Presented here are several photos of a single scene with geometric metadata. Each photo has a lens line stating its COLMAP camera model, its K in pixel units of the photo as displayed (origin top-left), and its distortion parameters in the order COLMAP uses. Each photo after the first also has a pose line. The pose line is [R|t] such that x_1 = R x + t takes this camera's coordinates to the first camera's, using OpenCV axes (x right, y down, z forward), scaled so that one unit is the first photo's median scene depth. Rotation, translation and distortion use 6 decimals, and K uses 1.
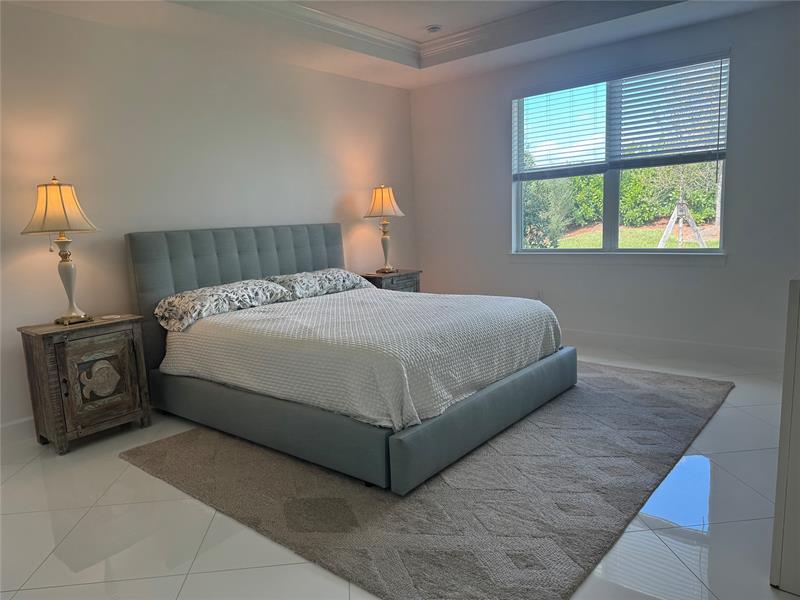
lens RADIAL K [[563.8, 0, 398.3], [0, 563.8, 305.9], [0, 0, 1]] dist [0.041742, -0.051074]
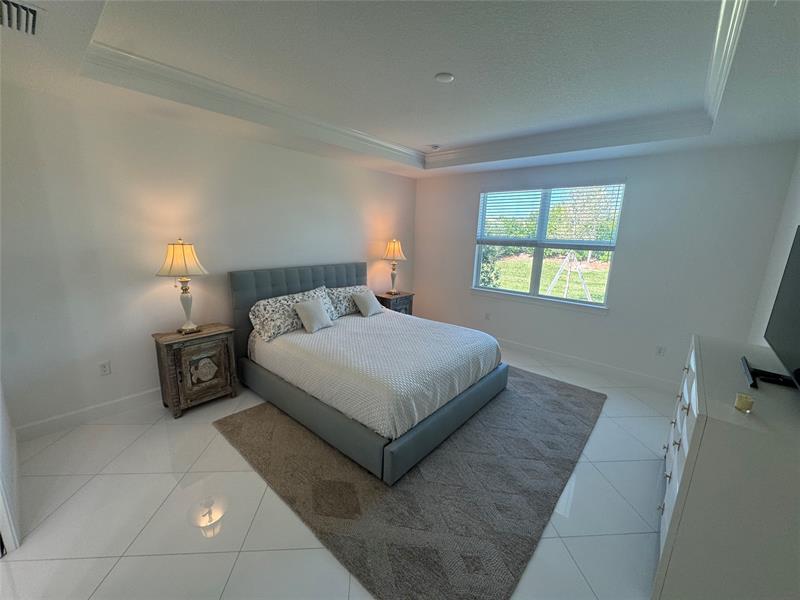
lens RADIAL K [[323.2, 0, 395.7], [0, 323.2, 299.6], [0, 0, 1]] dist [-0.001309, -0.000311]
pose [[0.996941, 0.078086, -0.003248, -0.013863], [-0.077824, 0.995694, 0.050375, -0.144350], [0.007168, -0.049968, 0.998725, 0.126798]]
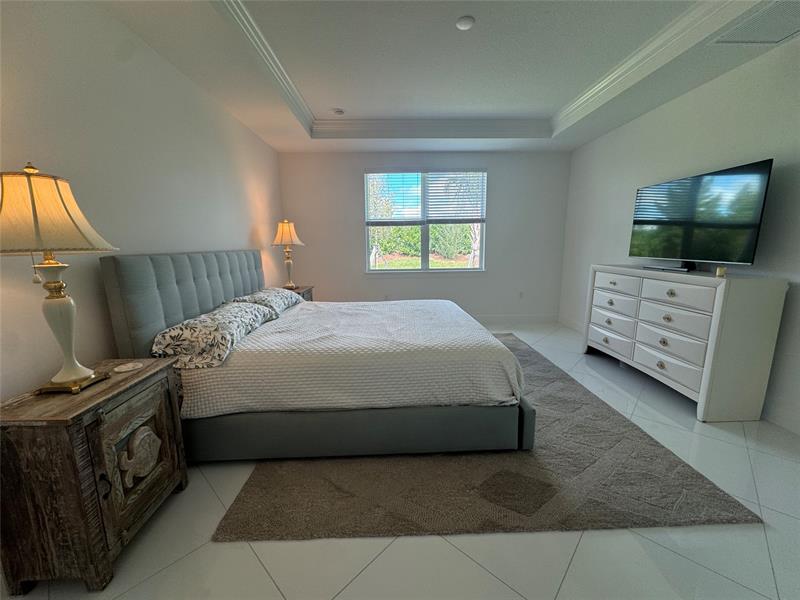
lens RADIAL K [[323.2, 0, 400.1], [0, 323.2, 299.3], [0, 0, 1]] dist [-0.001309, -0.000311]
pose [[0.742683, -0.076005, 0.665316, -0.523298], [0.082700, 0.996342, 0.021505, -0.049541], [-0.664517, 0.039050, 0.746252, 0.447095]]
